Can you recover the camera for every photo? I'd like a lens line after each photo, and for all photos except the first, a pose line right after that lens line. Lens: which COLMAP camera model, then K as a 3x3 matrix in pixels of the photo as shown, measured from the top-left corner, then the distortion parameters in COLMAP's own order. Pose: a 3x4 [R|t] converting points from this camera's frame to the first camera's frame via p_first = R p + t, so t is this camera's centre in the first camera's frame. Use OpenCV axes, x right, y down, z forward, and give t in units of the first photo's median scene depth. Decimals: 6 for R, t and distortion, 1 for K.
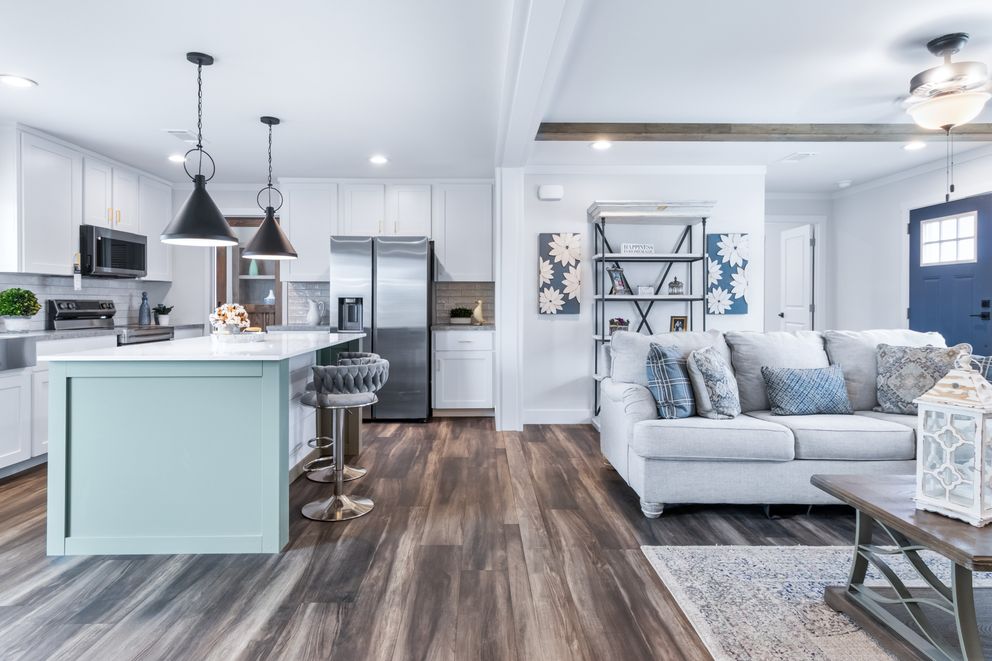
lens RADIAL K [[565.2, 0, 489.1], [0, 565.2, 302.7], [0, 0, 1]] dist [0.004375, -0.000051]
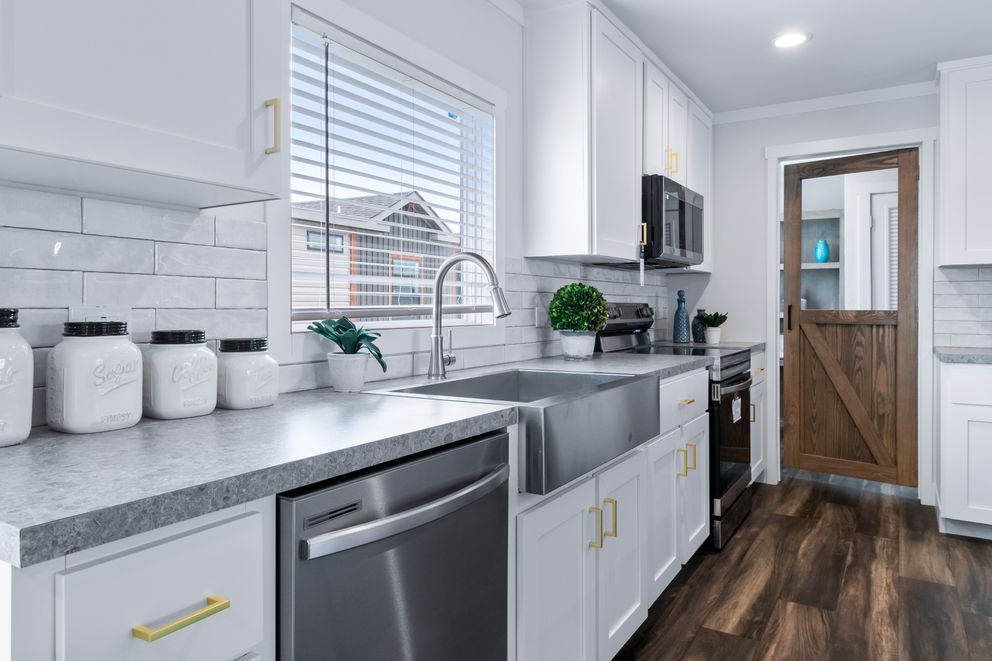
lens RADIAL K [[652.8, 0, 490.7], [0, 652.8, 305.3], [0, 0, 1]] dist [0.004321, 0.002573]
pose [[0.838298, -0.003531, -0.545201, -0.643801], [0.003194, 0.999994, -0.001566, -0.002556], [0.545203, -0.000429, 0.838304, 0.458159]]
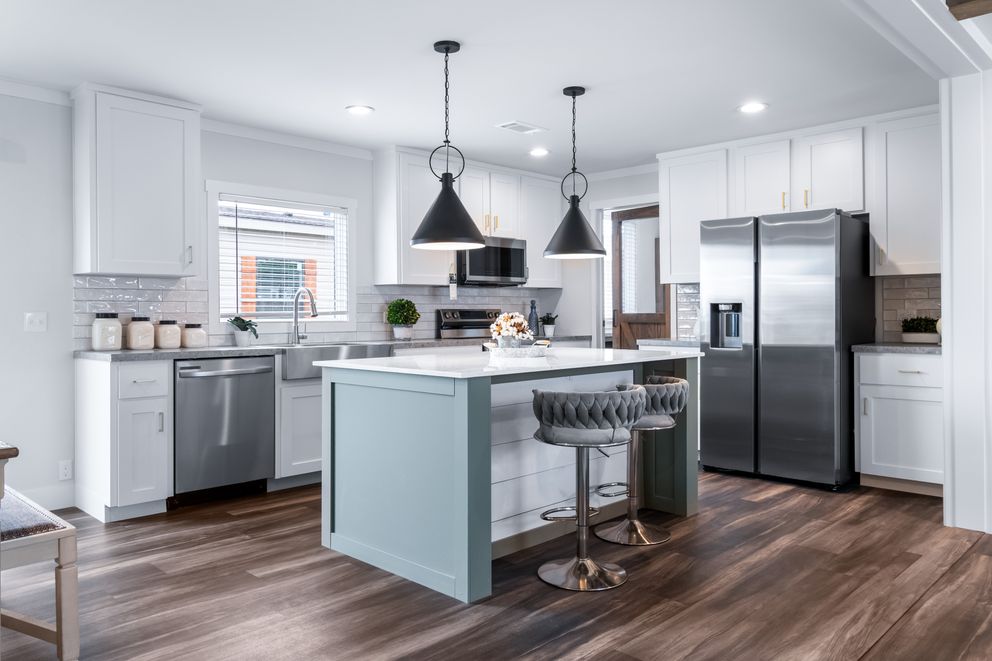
lens RADIAL K [[725.5, 0, 488.0], [0, 725.5, 312.7], [0, 0, 1]] dist [-0.003591, -0.001366]
pose [[0.699680, -0.004621, -0.714442, 0.314546], [0.006946, 0.999976, 0.000335, 0.001111], [0.714423, -0.005197, 0.699695, 0.184397]]
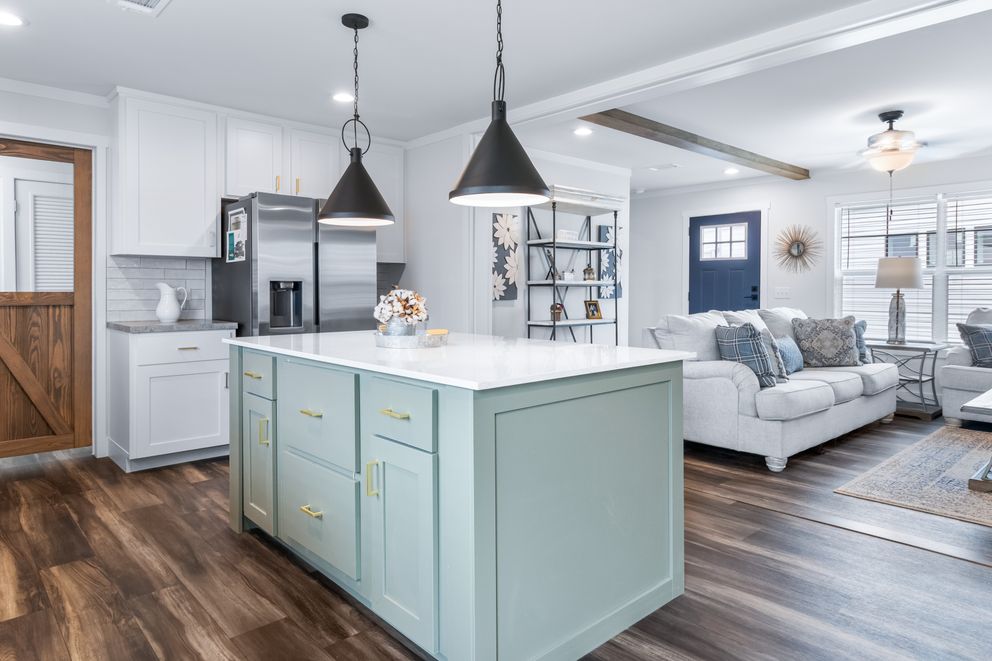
lens RADIAL K [[612.8, 0, 486.7], [0, 612.8, 295.2], [0, 0, 1]] dist [-0.000974, -0.000241]
pose [[0.752722, -0.008456, 0.658284, -0.845005], [0.000730, 0.999928, 0.012009, -0.000733], [-0.658338, -0.008558, 0.752674, 0.376020]]
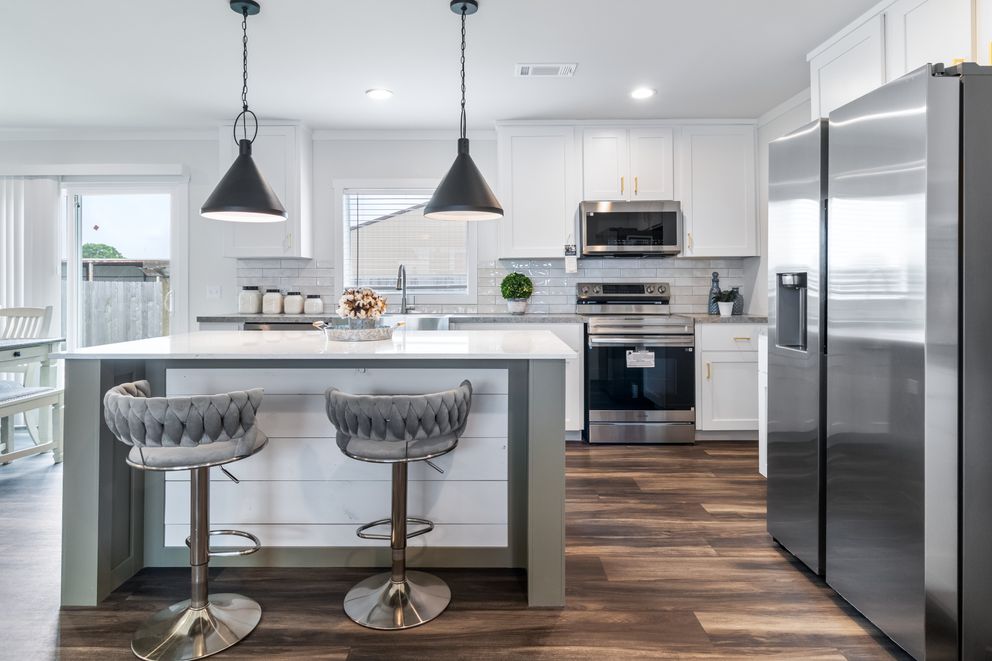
lens RADIAL K [[574.4, 0, 491.8], [0, 574.4, 281.5], [0, 0, 1]] dist [0.003874, -0.000011]
pose [[-0.018446, -0.010315, -0.999777, 0.304030], [0.003488, 0.999940, -0.010381, 0.002218], [0.999824, -0.003678, -0.018409, 1.163614]]
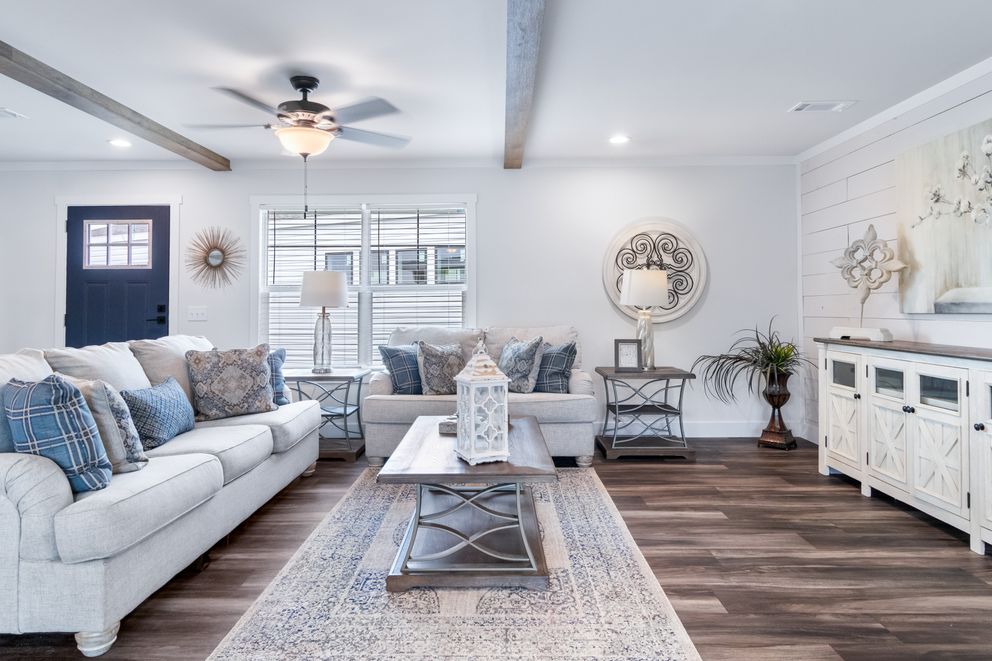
lens RADIAL K [[611.7, 0, 491.7], [0, 611.7, 279.9], [0, 0, 1]] dist [-0.000478, 0.000313]
pose [[0.027003, 0.038351, 0.998899, -0.332808], [0.007744, 0.999226, -0.038573, -0.003124], [-0.999605, 0.008777, 0.026685, 0.461408]]
